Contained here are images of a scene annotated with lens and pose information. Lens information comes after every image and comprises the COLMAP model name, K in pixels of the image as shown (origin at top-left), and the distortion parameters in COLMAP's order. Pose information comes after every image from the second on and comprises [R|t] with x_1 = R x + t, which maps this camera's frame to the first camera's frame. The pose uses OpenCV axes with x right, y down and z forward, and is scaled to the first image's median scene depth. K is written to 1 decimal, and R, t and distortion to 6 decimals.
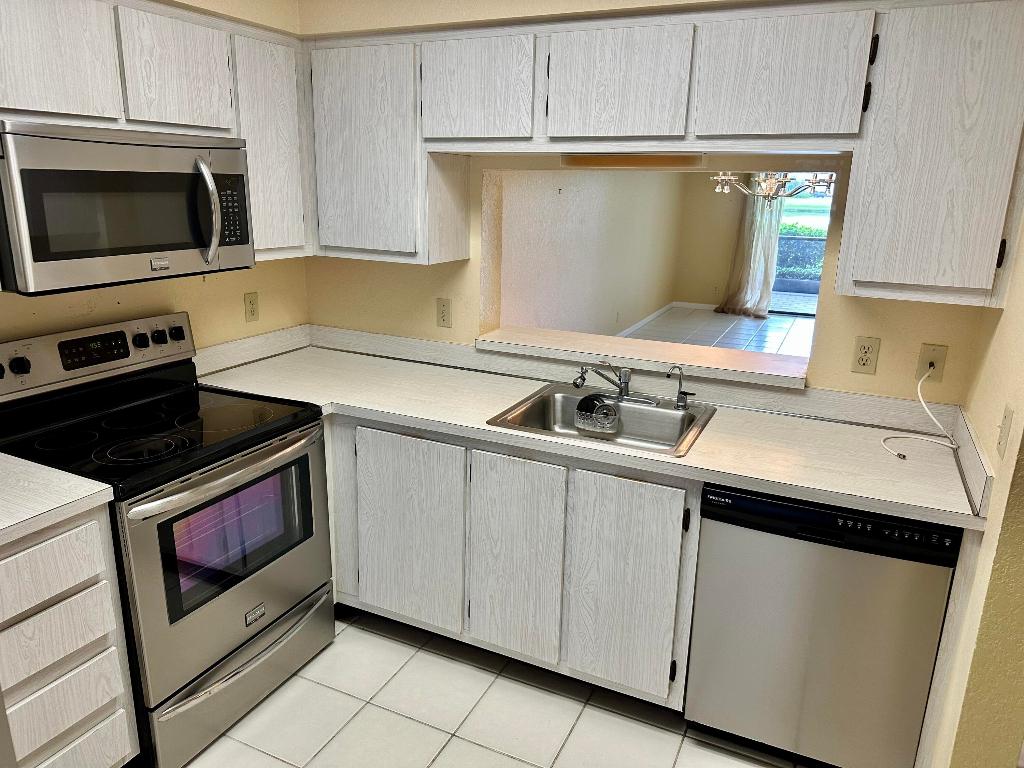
lens RADIAL K [[719.5, 0, 507.6], [0, 719.5, 380.3], [0, 0, 1]] dist [0.020708, -0.034108]
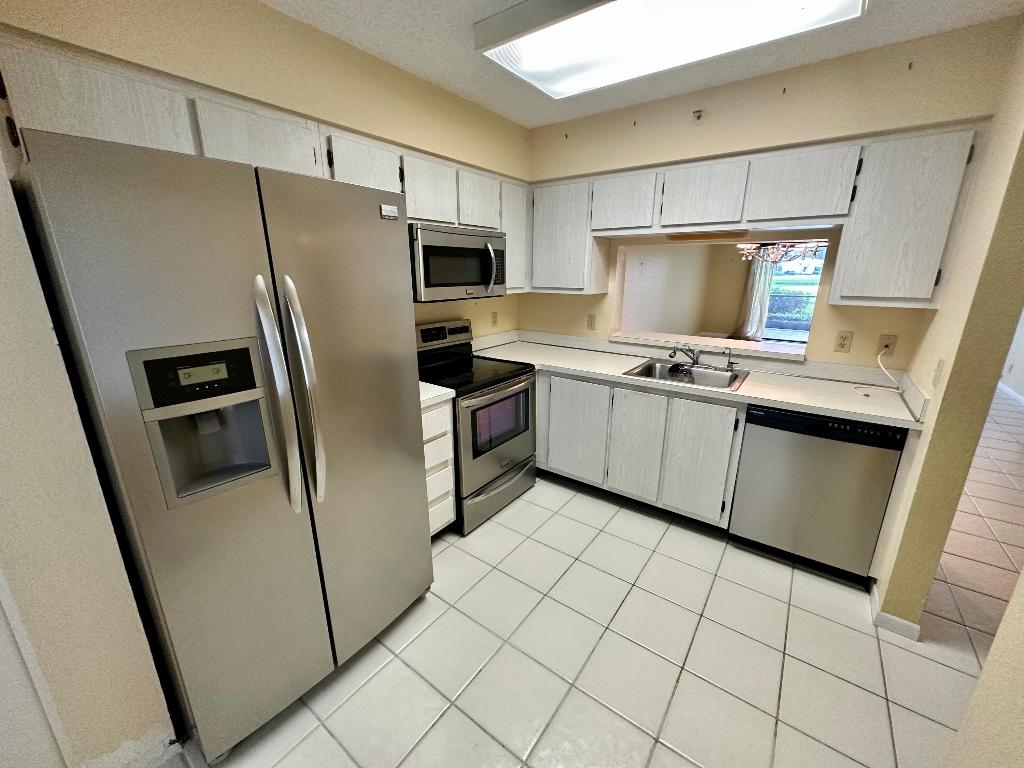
lens RADIAL K [[407.3, 0, 511.0], [0, 407.3, 382.5], [0, 0, 1]] dist [-0.009974, 0.001658]
pose [[0.981170, 0.031821, -0.190504, -0.116121], [-0.031161, 0.999494, 0.006460, 0.086036], [0.190613, -0.000402, 0.981665, -0.136086]]
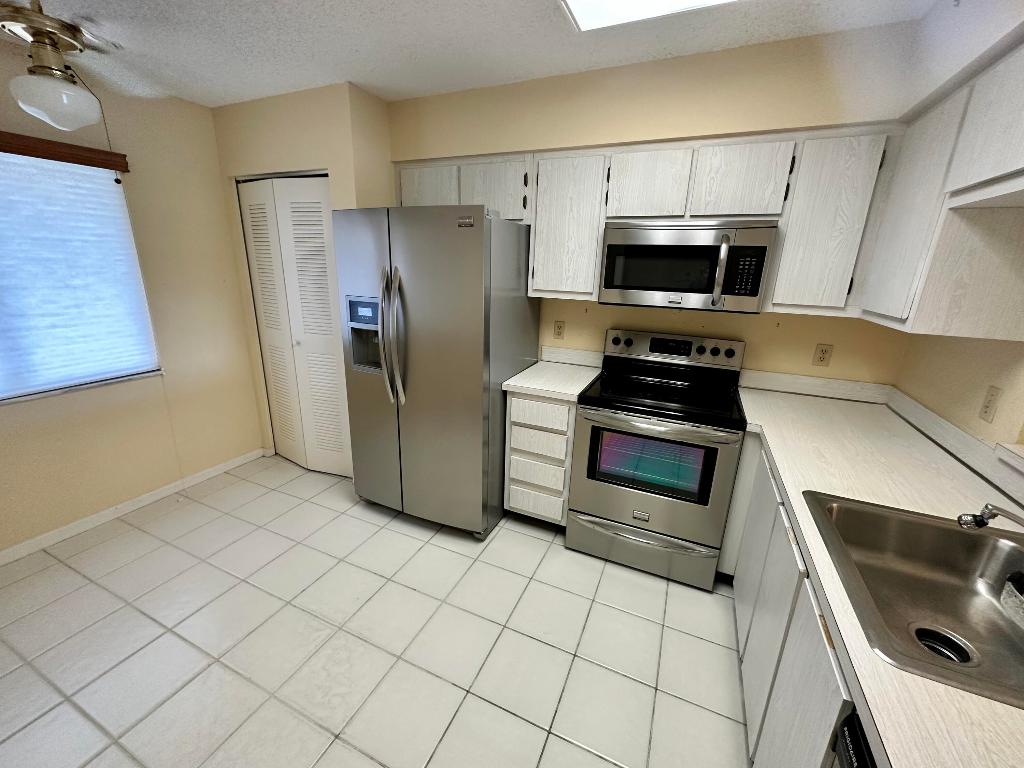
lens RADIAL K [[407.3, 0, 513.7], [0, 407.3, 384.3], [0, 0, 1]] dist [-0.009974, 0.001658]
pose [[0.022701, 0.257821, -0.965926, 0.449279], [-0.290863, 0.926083, 0.240350, -0.087396], [0.956495, 0.275496, 0.096014, 0.546344]]
